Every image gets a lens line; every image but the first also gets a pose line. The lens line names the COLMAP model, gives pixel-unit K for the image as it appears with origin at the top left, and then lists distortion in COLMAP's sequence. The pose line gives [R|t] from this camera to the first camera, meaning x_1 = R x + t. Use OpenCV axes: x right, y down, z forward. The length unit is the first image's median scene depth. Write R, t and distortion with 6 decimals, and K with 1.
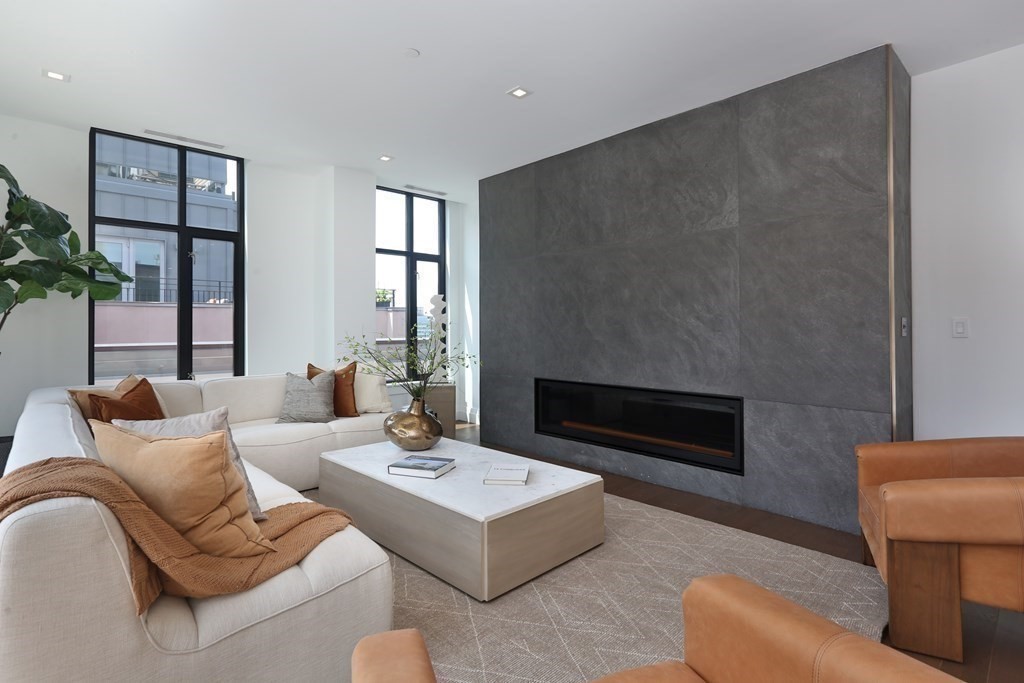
lens RADIAL K [[487.8, 0, 486.5], [0, 487.8, 321.9], [0, 0, 1]] dist [0.008012, -0.000109]
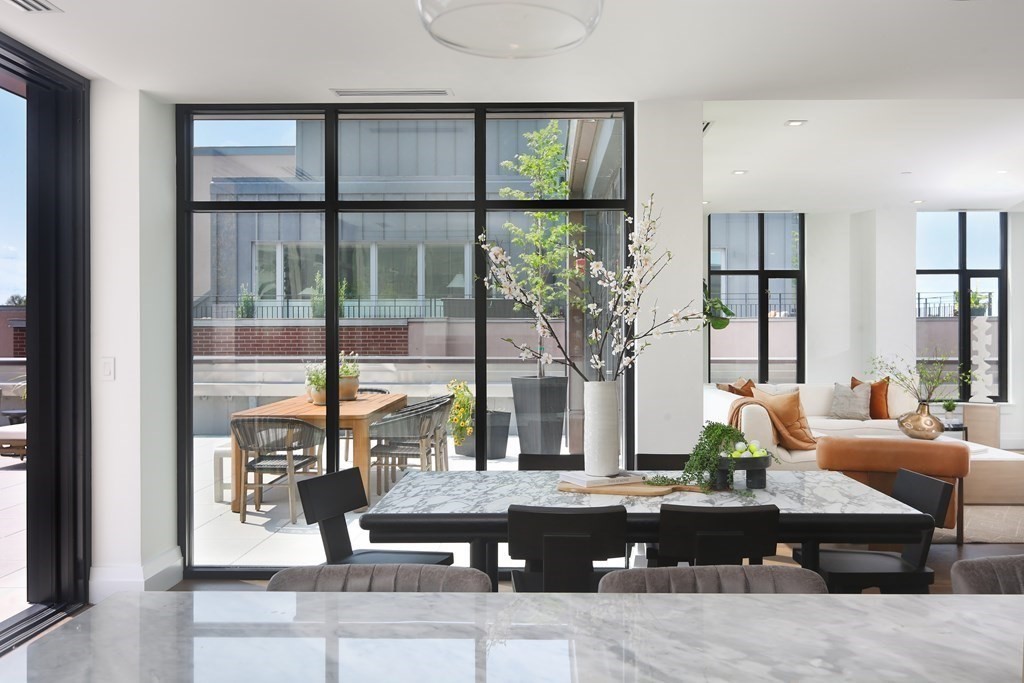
lens RADIAL K [[886.7, 0, 537.3], [0, 886.7, 336.3], [0, 0, 1]] dist [-0.018674, 0.005976]
pose [[0.730221, 0.005449, -0.683189, 0.615635], [0.005740, 0.999884, 0.014110, -0.057626], [0.683187, -0.014224, 0.730105, -1.250303]]
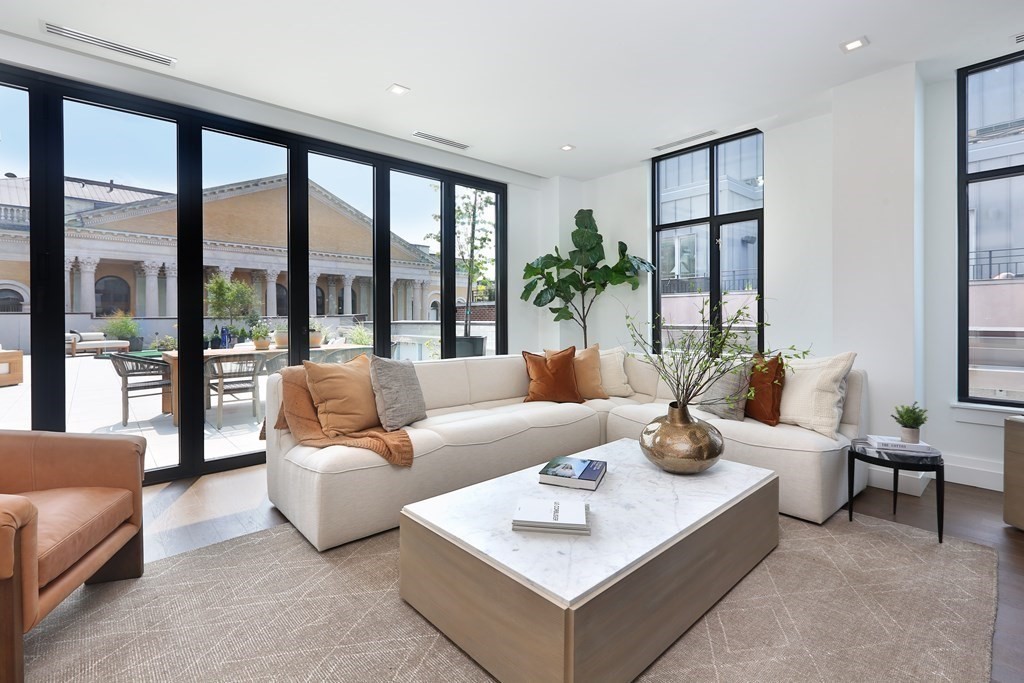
lens RADIAL K [[469.2, 0, 517.1], [0, 469.2, 328.2], [0, 0, 1]] dist [-0.031150, -0.000073]
pose [[-0.001183, 0.029988, -0.999550, 0.457265], [0.018716, 0.999376, 0.029961, 0.013912], [0.999824, -0.018672, -0.001744, 0.620854]]
